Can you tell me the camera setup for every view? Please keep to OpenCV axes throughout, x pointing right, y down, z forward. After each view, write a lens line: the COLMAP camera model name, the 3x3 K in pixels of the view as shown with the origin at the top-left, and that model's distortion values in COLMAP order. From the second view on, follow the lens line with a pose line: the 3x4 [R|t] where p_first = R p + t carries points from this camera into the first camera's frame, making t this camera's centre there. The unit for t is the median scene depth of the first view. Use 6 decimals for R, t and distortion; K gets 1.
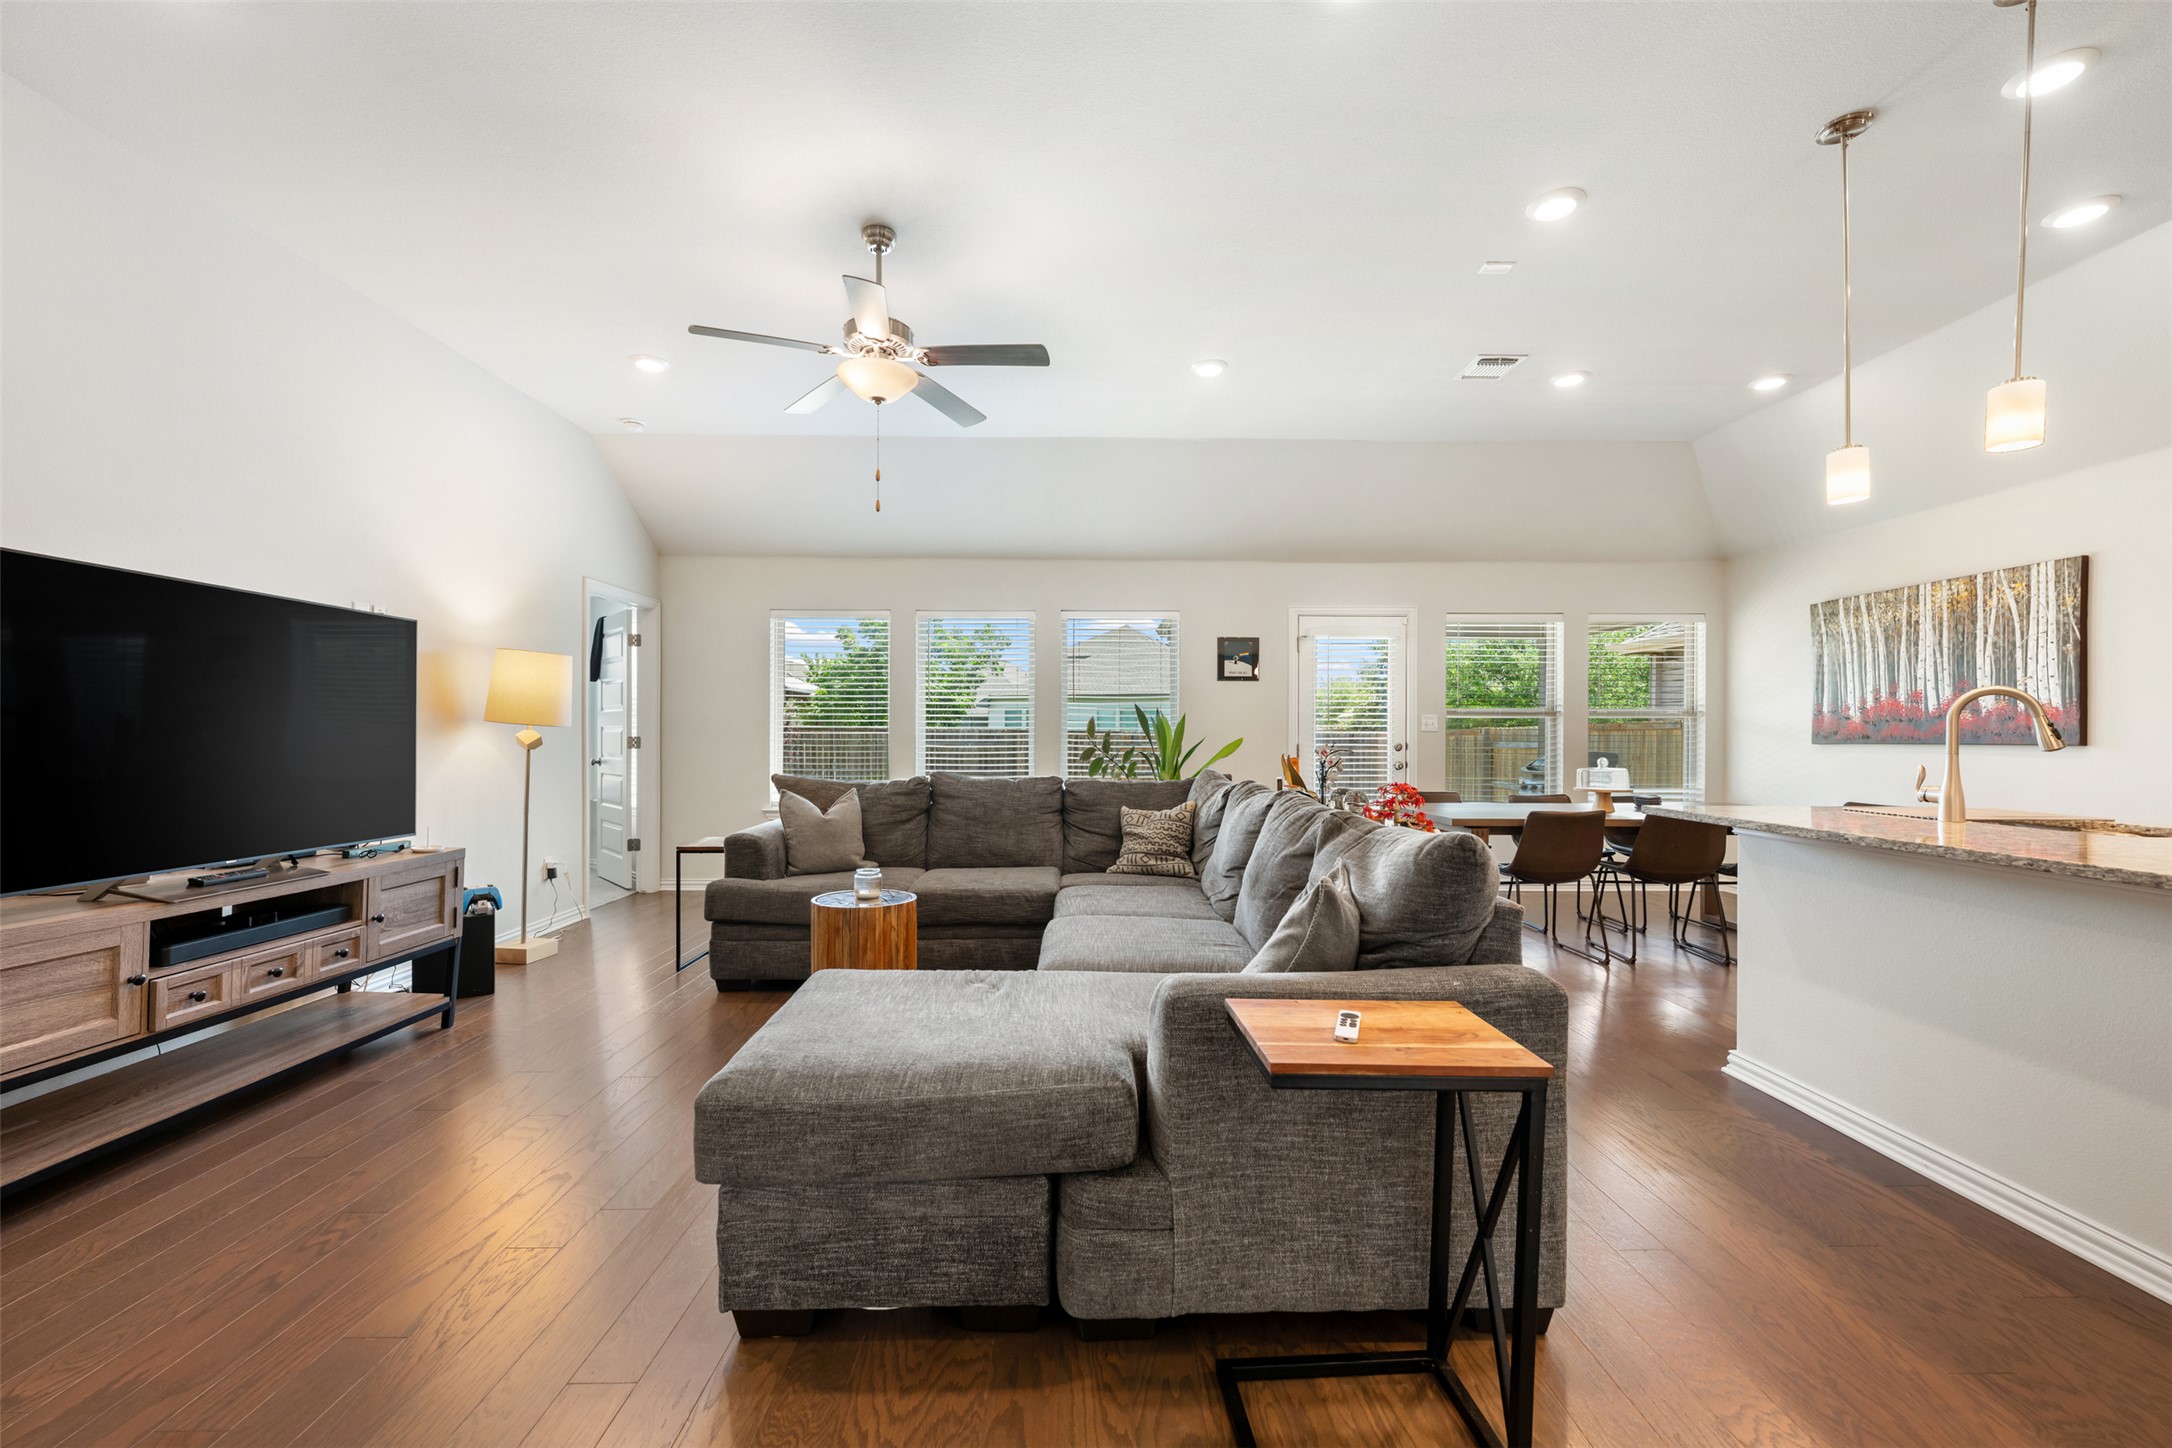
lens RADIAL K [[867.3, 0, 1089.8], [0, 867.3, 728.7], [0, 0, 1]] dist [-0.001148, -0.000038]
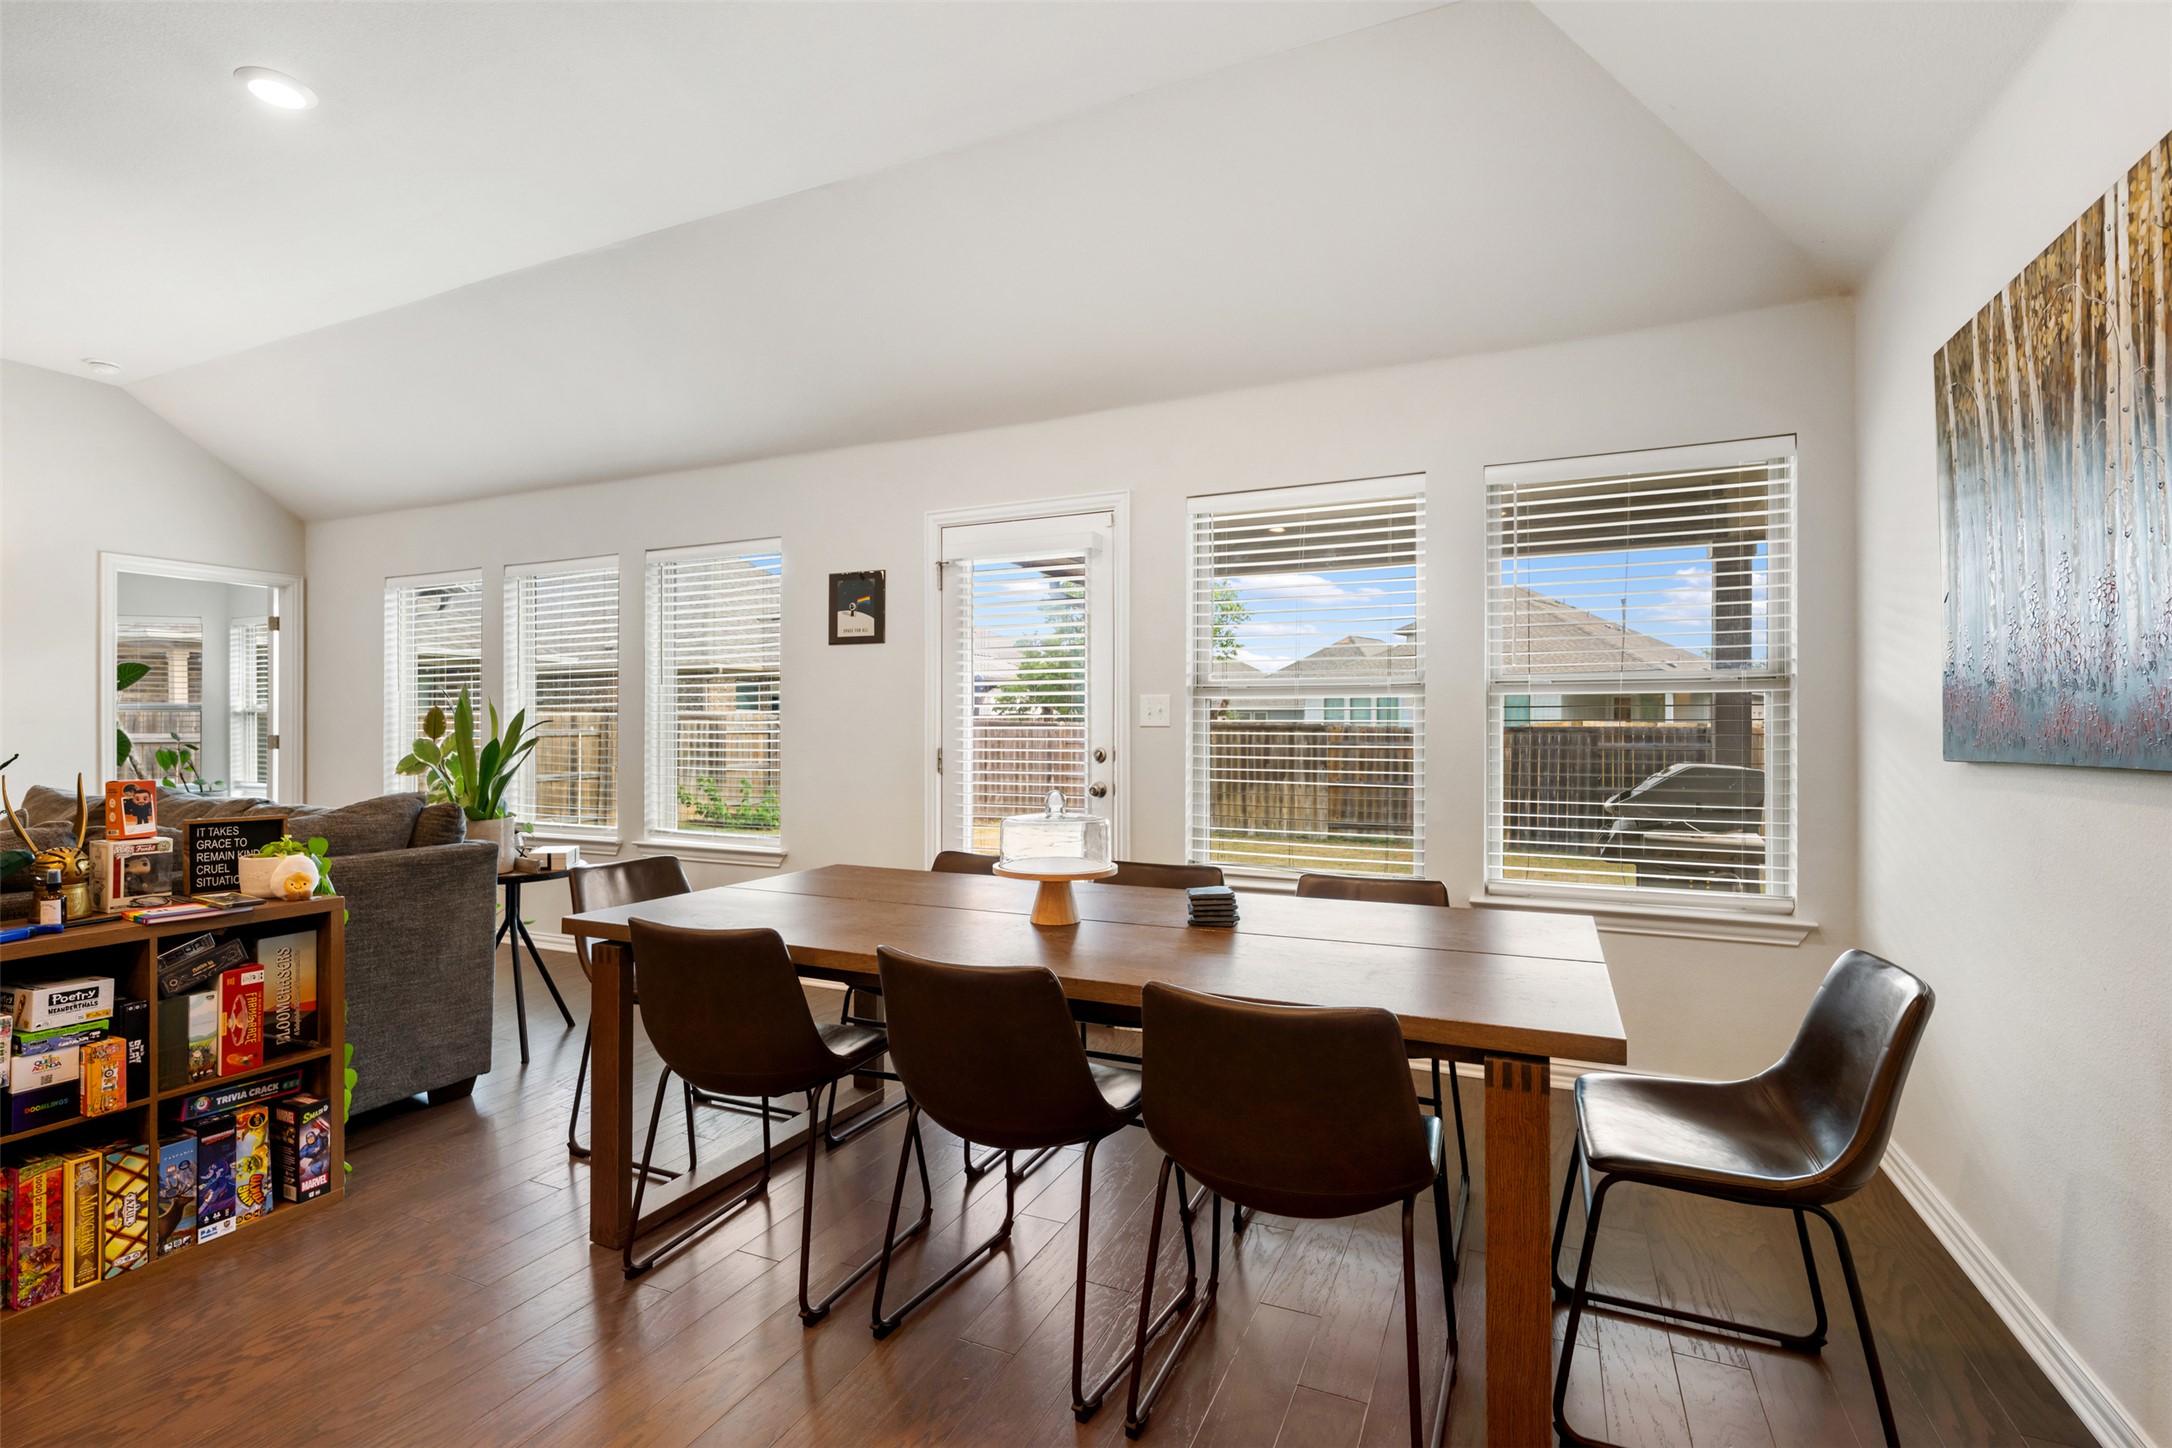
lens RADIAL K [[996.3, 0, 1086.0], [0, 996.3, 724.0], [0, 0, 1]] dist [0.000376, 0.000500]
pose [[0.902304, -0.004366, -0.431079, 0.809192], [0.004731, 0.999989, -0.000226, 0.002575], [0.431075, -0.001836, 0.902314, 0.576219]]
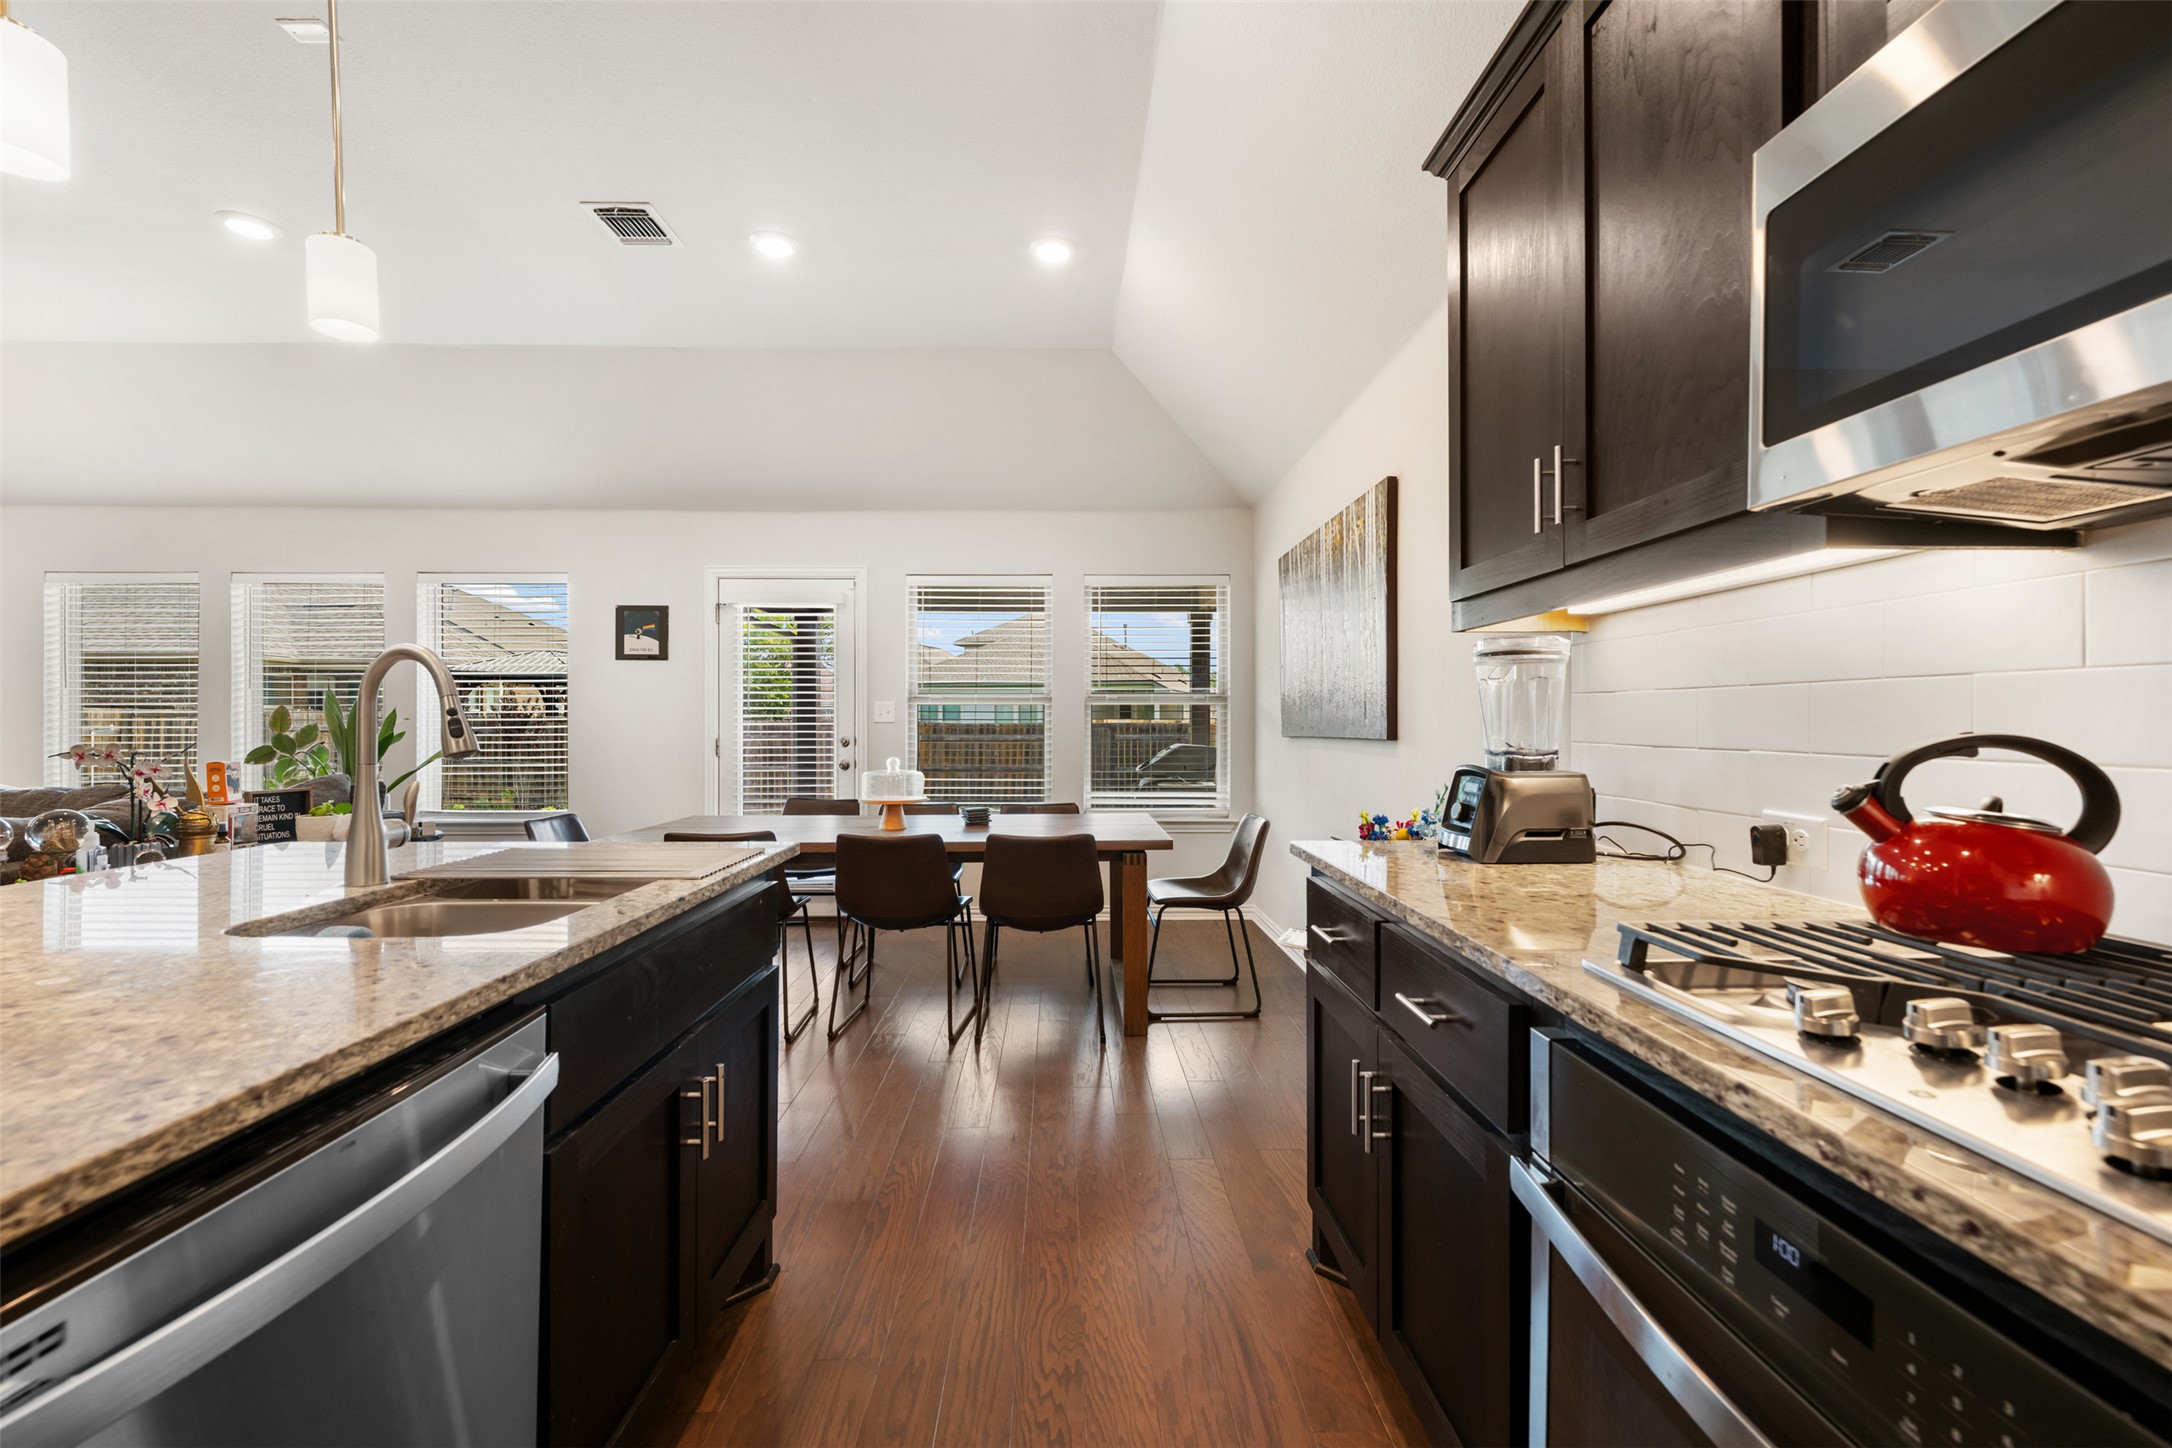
lens RADIAL K [[906.9, 0, 1086.0], [0, 906.9, 724.0], [0, 0, 1]] dist [-0.000287, -0.000261]
pose [[0.999928, -0.004409, 0.011140, 0.750279], [0.004350, 0.999976, 0.005346, 0.001708], [-0.011164, -0.005298, 0.999924, 0.205550]]
